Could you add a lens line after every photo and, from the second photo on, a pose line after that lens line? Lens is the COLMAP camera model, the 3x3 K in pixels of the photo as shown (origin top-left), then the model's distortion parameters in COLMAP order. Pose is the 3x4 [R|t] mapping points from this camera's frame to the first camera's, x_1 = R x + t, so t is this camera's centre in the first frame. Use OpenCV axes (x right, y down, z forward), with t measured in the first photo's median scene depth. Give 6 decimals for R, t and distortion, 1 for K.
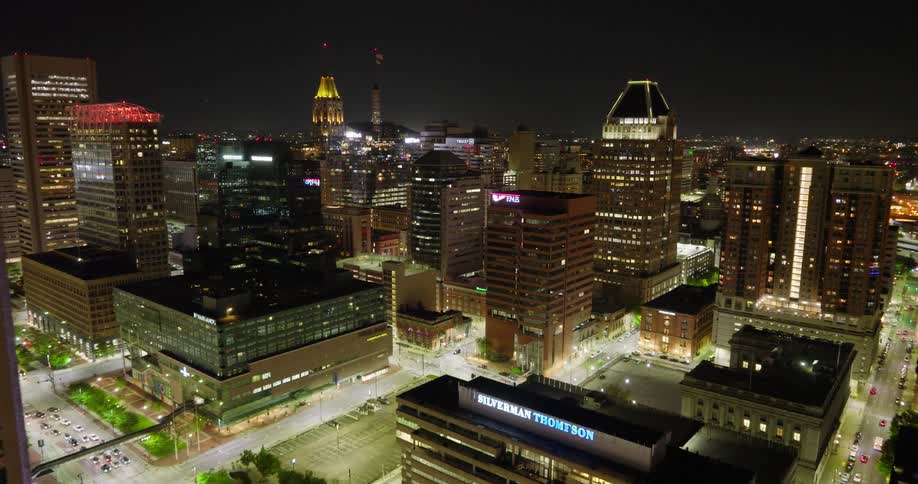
lens RADIAL K [[624.7, 0, 459.0], [0, 624.7, 242.0], [0, 0, 1]] dist [-0.049825, -0.000443]
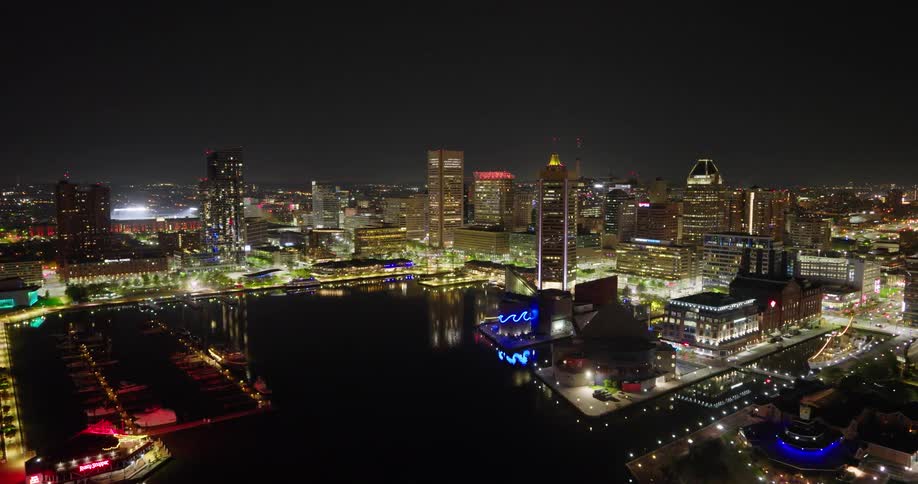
lens RADIAL K [[624.7, 0, 459.0], [0, 624.7, 242.0], [0, 0, 1]] dist [-0.049825, -0.000443]
pose [[0.973413, 0.012130, -0.228736, -0.075629], [-0.030060, 0.996725, -0.075069, 0.265089], [0.227076, 0.079949, 0.970590, -1.514501]]
